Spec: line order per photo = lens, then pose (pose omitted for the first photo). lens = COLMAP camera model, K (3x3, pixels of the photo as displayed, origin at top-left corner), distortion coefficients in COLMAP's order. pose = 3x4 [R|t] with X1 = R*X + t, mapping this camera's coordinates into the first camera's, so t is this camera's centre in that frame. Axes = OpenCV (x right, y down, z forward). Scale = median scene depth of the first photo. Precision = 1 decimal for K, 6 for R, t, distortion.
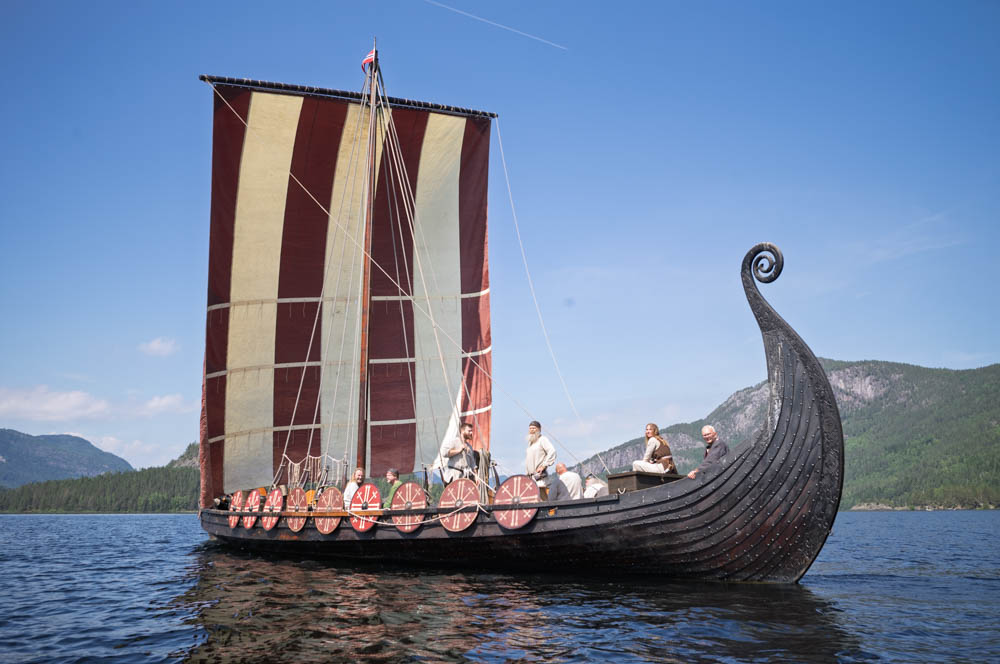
lens RADIAL K [[799.0, 0, 499.4], [0, 799.0, 325.5], [0, 0, 1]] dist [-0.012442, 0.007076]
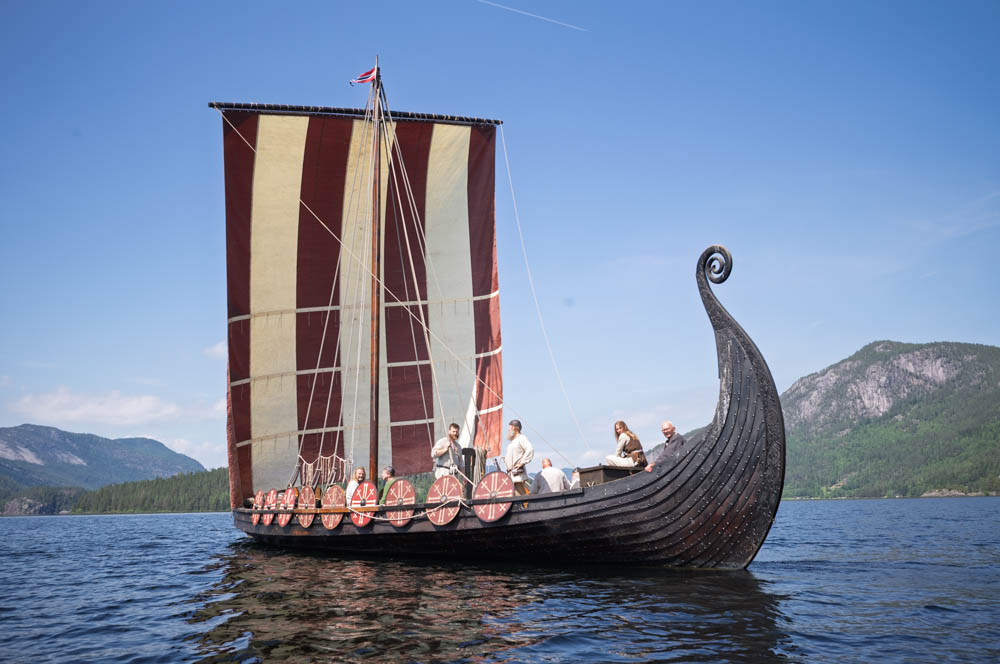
lens RADIAL K [[799.0, 0, 499.4], [0, 799.0, 325.5], [0, 0, 1]] dist [-0.012442, 0.007076]
pose [[0.997010, -0.033026, -0.069862, 0.096803], [0.033545, 0.999418, 0.006263, -0.011653], [0.069614, -0.008588, 0.997537, -0.051850]]
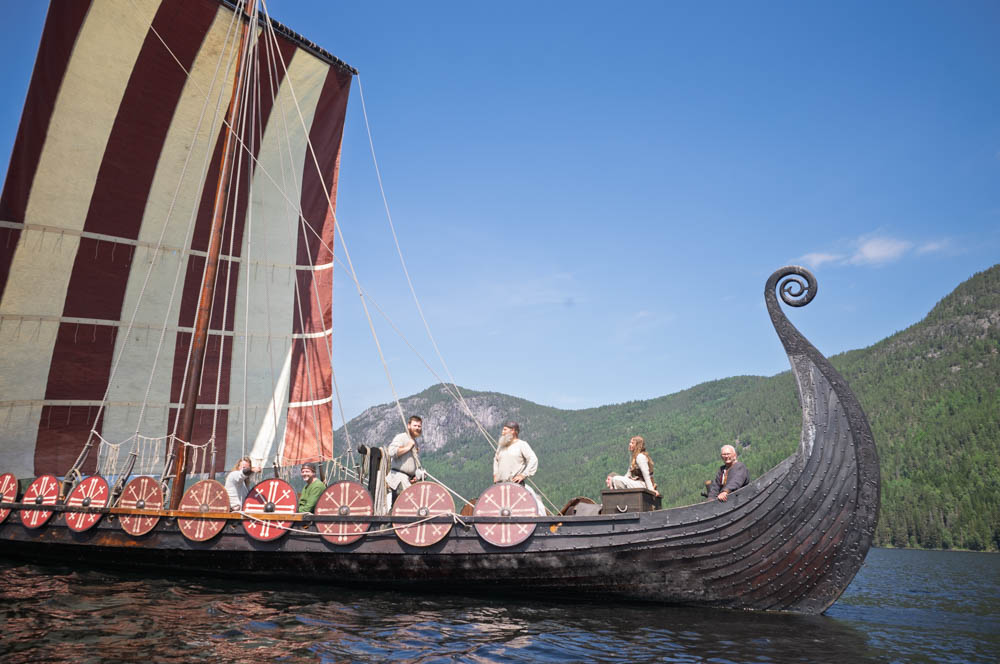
lens RADIAL K [[799.0, 0, 499.4], [0, 799.0, 325.5], [0, 0, 1]] dist [-0.012442, 0.007076]
pose [[0.897295, 0.149697, 0.415273, -0.321029], [-0.144696, 0.988511, -0.043687, 0.052888], [-0.417042, -0.020888, 0.908647, 0.206665]]
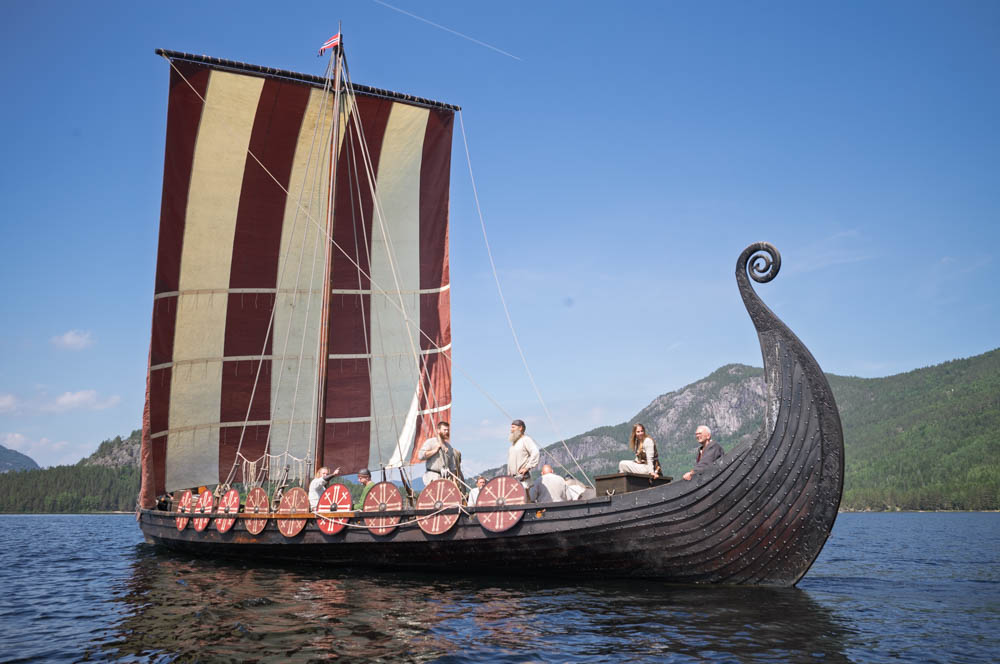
lens RADIAL K [[799.0, 0, 499.4], [0, 799.0, 325.5], [0, 0, 1]] dist [-0.012442, 0.007076]
pose [[0.995821, 0.021935, 0.088652, -0.061833], [-0.021791, 0.999759, -0.002584, 0.007536], [-0.088687, 0.000641, 0.996059, 0.035476]]
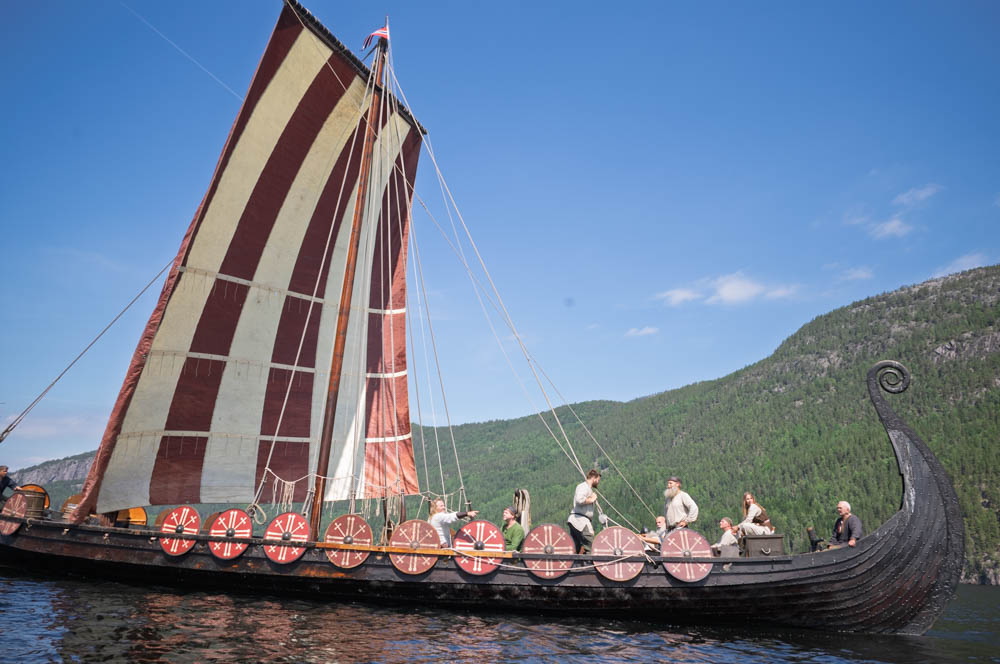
lens RADIAL K [[799.0, 0, 499.4], [0, 799.0, 325.5], [0, 0, 1]] dist [-0.012442, 0.007076]
pose [[0.806673, 0.209421, 0.552649, -0.711823], [-0.191168, 0.977302, -0.091301, 0.060905], [-0.559225, -0.031999, 0.828398, 0.248201]]
